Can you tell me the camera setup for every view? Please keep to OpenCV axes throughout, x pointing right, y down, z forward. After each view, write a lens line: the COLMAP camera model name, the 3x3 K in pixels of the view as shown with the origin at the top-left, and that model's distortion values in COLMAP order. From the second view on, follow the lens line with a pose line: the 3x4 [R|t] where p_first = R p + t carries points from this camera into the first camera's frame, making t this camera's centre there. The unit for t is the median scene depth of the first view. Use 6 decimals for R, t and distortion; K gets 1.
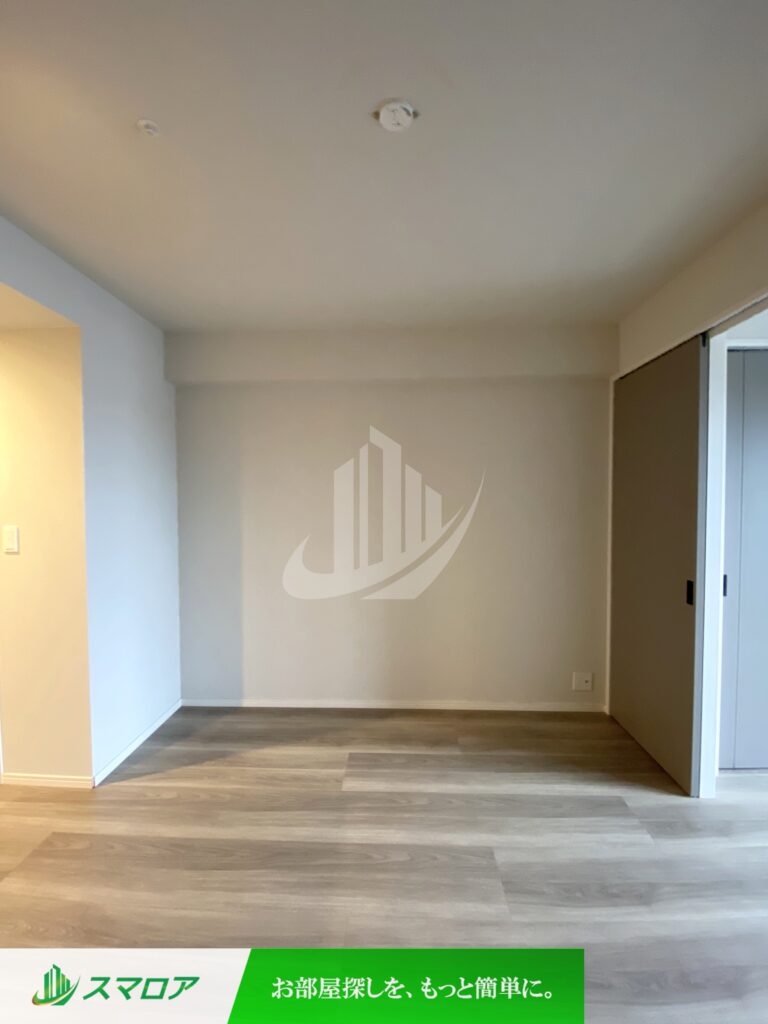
lens RADIAL K [[425.3, 0, 384.0], [0, 425.3, 512.0], [0, 0, 1]] dist [-0.000670, -0.000270]
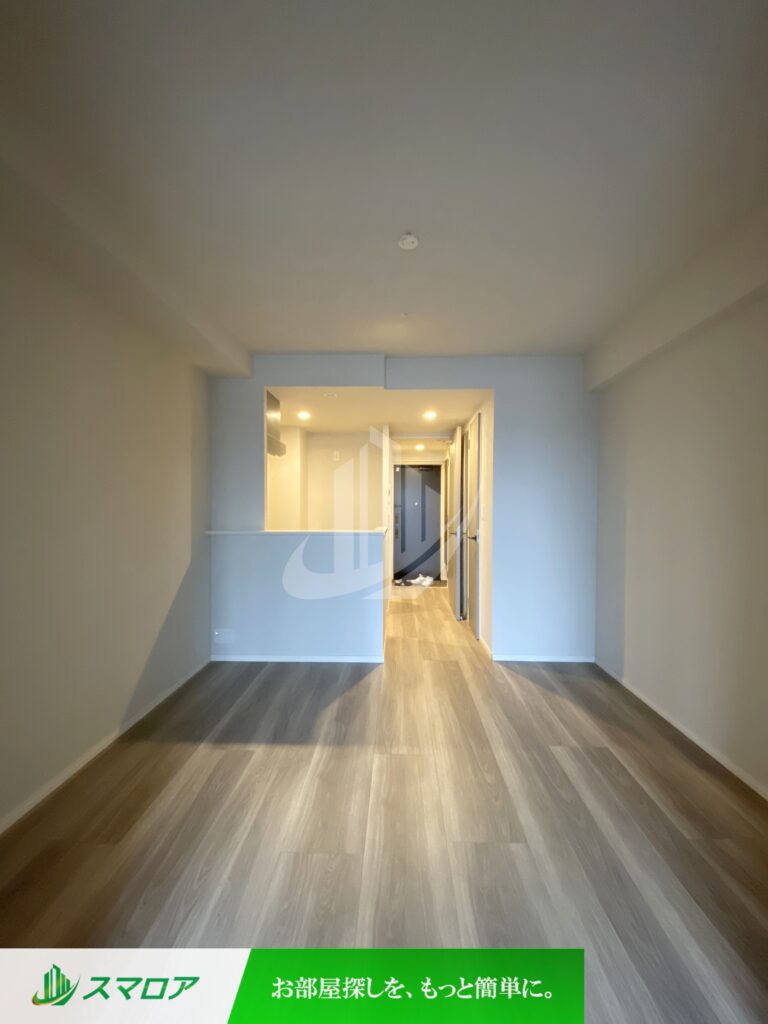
lens RADIAL K [[425.3, 0, 384.0], [0, 425.3, 512.0], [0, 0, 1]] dist [-0.000670, -0.000270]
pose [[-0.006040, 0.014960, -0.999870, 0.924902], [-0.035806, 0.999244, 0.015167, 0.048279], [0.999341, 0.035893, -0.005500, 0.523764]]
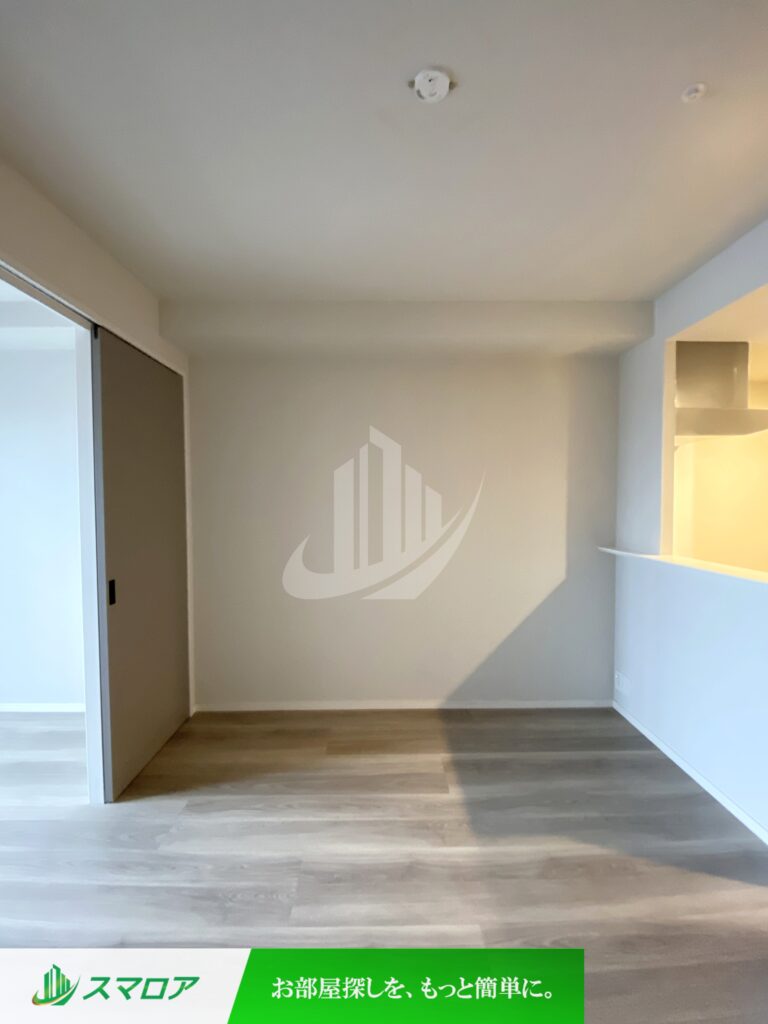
lens RADIAL K [[425.3, 0, 384.0], [0, 425.3, 512.0], [0, 0, 1]] dist [-0.000670, -0.000270]
pose [[-0.999402, 0.011253, -0.032689, 0.095527], [0.009095, 0.997816, 0.065433, -0.025917], [0.033354, 0.065097, -0.997321, 1.100582]]
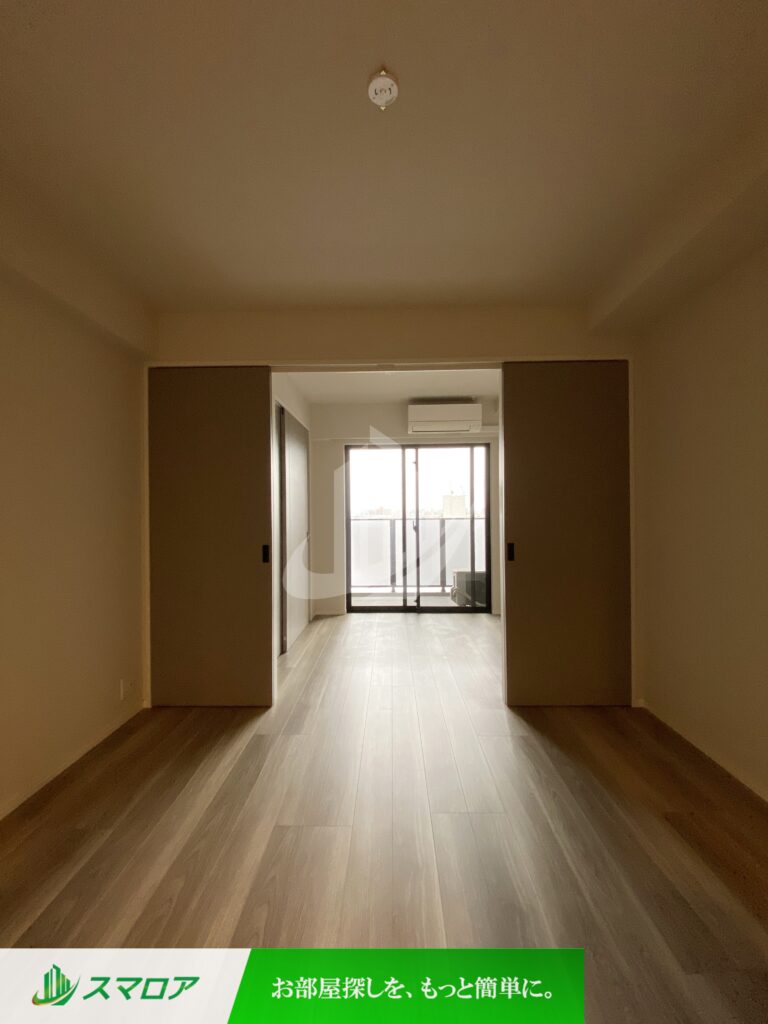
lens RADIAL K [[425.3, 0, 384.0], [0, 425.3, 512.0], [0, 0, 1]] dist [-0.000670, -0.000270]
pose [[-0.018098, 0.006688, 0.999814, -0.566045], [0.041108, 0.999137, -0.005939, 0.073959], [-0.998991, 0.040993, -0.018357, 0.584114]]
